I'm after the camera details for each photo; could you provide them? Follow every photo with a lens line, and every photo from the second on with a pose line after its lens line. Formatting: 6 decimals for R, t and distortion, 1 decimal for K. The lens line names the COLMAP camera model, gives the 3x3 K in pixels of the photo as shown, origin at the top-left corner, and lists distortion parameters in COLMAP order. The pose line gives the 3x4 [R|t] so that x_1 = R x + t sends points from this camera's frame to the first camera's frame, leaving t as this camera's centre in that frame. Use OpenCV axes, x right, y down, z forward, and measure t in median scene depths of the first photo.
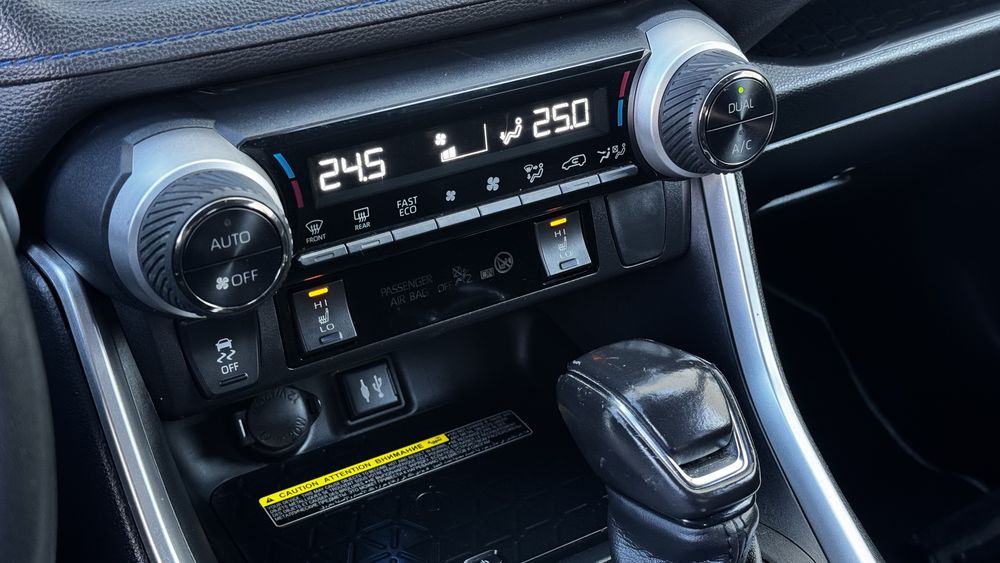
lens RADIAL K [[1524.9, 0, 499.3], [0, 1524.9, 284.5], [0, 0, 1]] dist [0.188446, 0.000000]
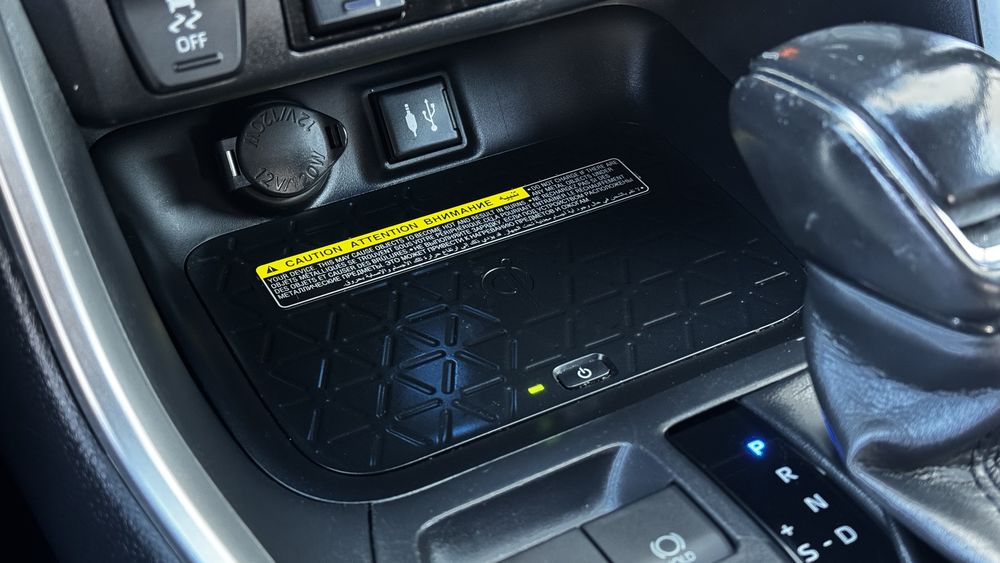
lens RADIAL K [[1524.9, 0, 498.3], [0, 1524.9, 283.2], [0, 0, 1]] dist [0.188446, 0.000000]
pose [[0.999187, 0.034380, -0.021068, -0.032792], [-0.031252, 0.990472, 0.134123, 0.050815], [0.025479, -0.133355, 0.990741, 0.319644]]
